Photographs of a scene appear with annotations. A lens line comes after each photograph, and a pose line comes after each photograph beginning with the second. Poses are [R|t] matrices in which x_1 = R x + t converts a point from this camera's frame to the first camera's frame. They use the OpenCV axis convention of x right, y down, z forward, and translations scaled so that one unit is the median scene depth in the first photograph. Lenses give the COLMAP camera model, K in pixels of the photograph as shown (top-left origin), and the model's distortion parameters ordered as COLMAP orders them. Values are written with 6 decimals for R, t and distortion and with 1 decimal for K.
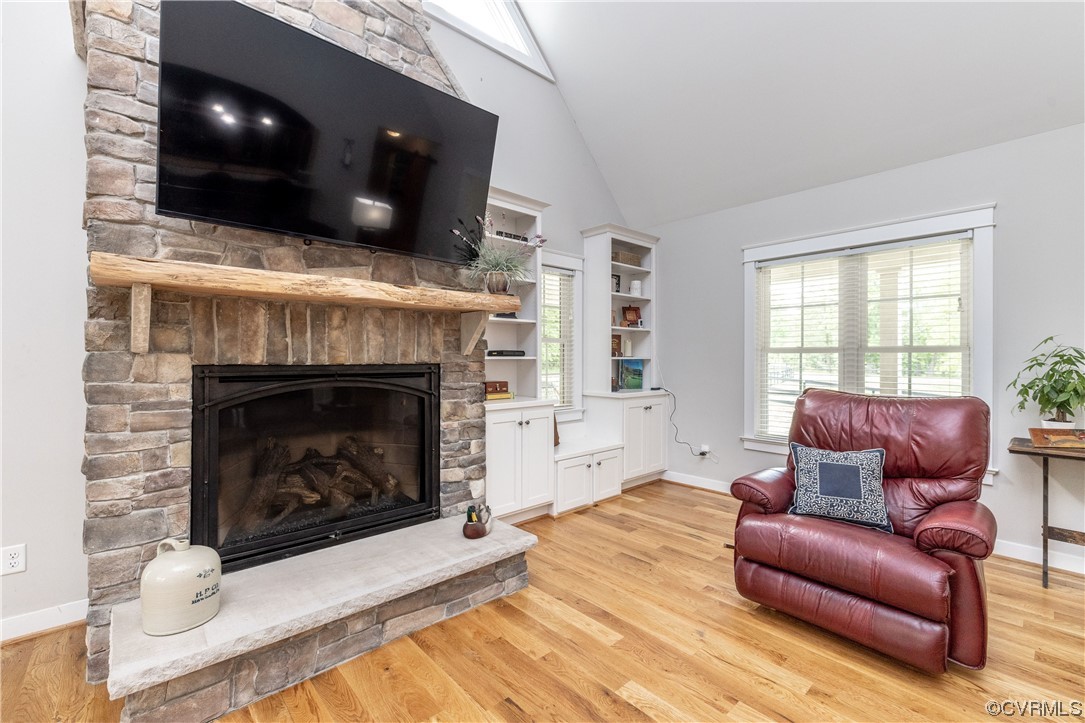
lens RADIAL K [[462.1, 0, 536.2], [0, 462.1, 357.9], [0, 0, 1]] dist [0.001061, -0.000921]
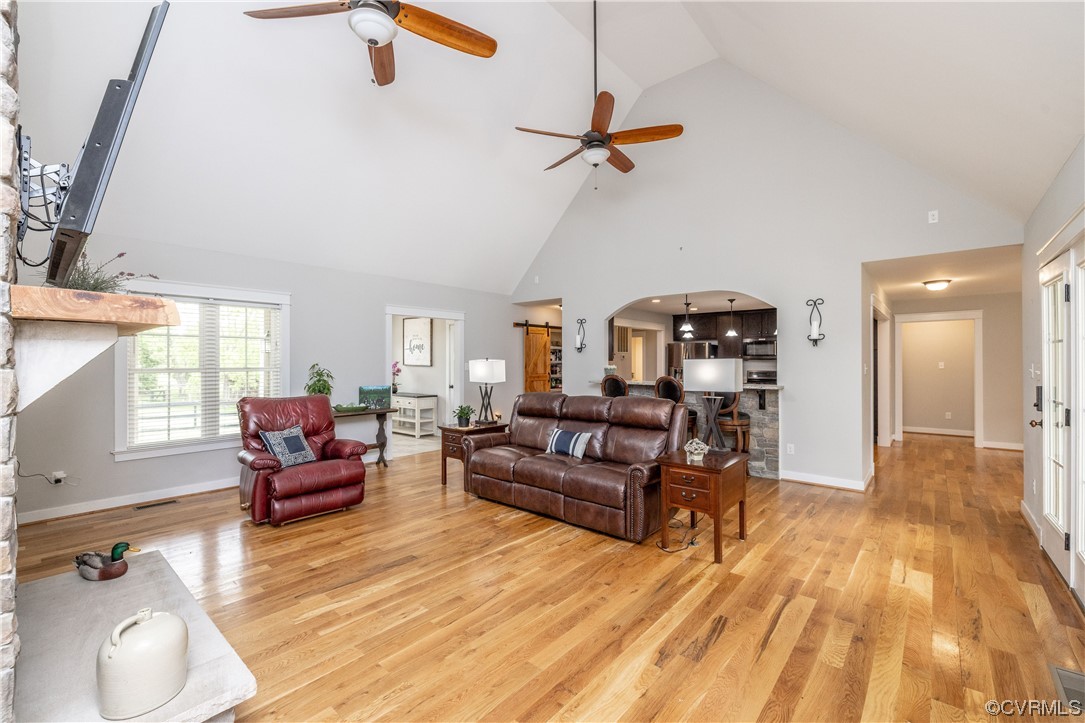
lens RADIAL K [[462.1, 0, 545.7], [0, 462.1, 361.8], [0, 0, 1]] dist [0.001061, -0.000921]
pose [[-0.138323, 0.001434, 0.990386, -1.604837], [0.008688, 0.999962, -0.000234, -0.060813], [-0.990349, 0.008572, -0.138330, 0.326858]]
